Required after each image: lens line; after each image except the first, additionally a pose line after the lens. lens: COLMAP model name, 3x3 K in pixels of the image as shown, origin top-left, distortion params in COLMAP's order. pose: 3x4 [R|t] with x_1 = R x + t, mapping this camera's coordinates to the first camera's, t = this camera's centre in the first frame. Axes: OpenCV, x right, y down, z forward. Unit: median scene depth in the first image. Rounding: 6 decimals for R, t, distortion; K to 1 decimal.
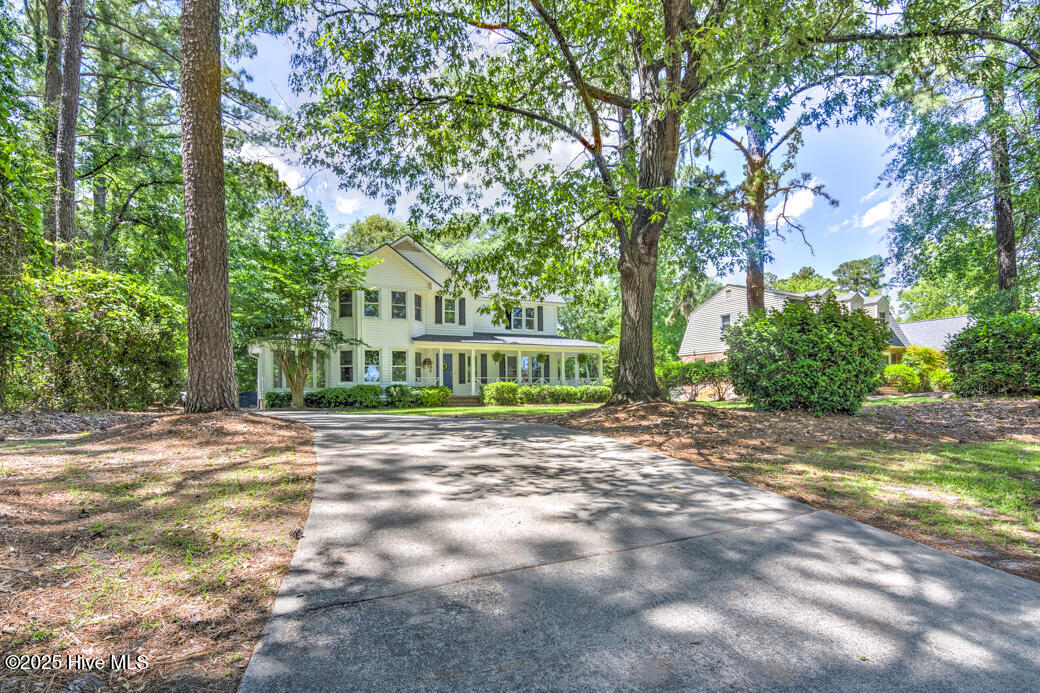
lens RADIAL K [[564.3, 0, 509.4], [0, 564.3, 387.9], [0, 0, 1]] dist [0.003123, 0.000668]
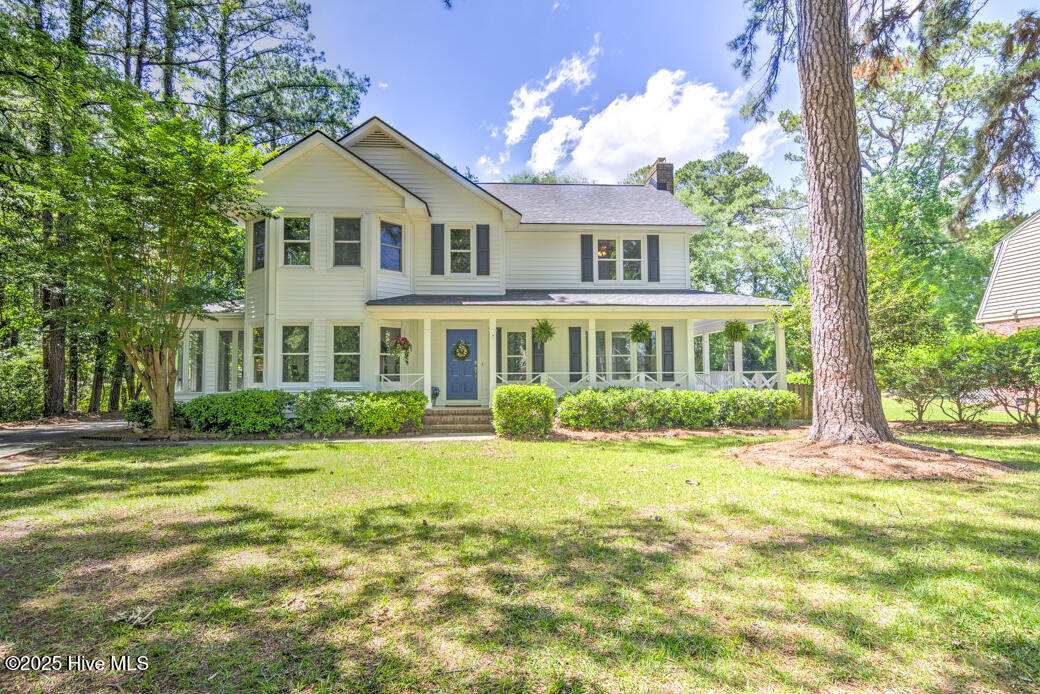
lens RADIAL K [[564.3, 0, 522.3], [0, 564.3, 345.4], [0, 0, 1]] dist [0.003123, 0.000668]
pose [[0.929506, -0.023730, -0.368044, 0.147669], [0.003418, 0.998439, -0.055744, -0.014698], [0.368792, 0.050556, 0.928136, 0.522607]]
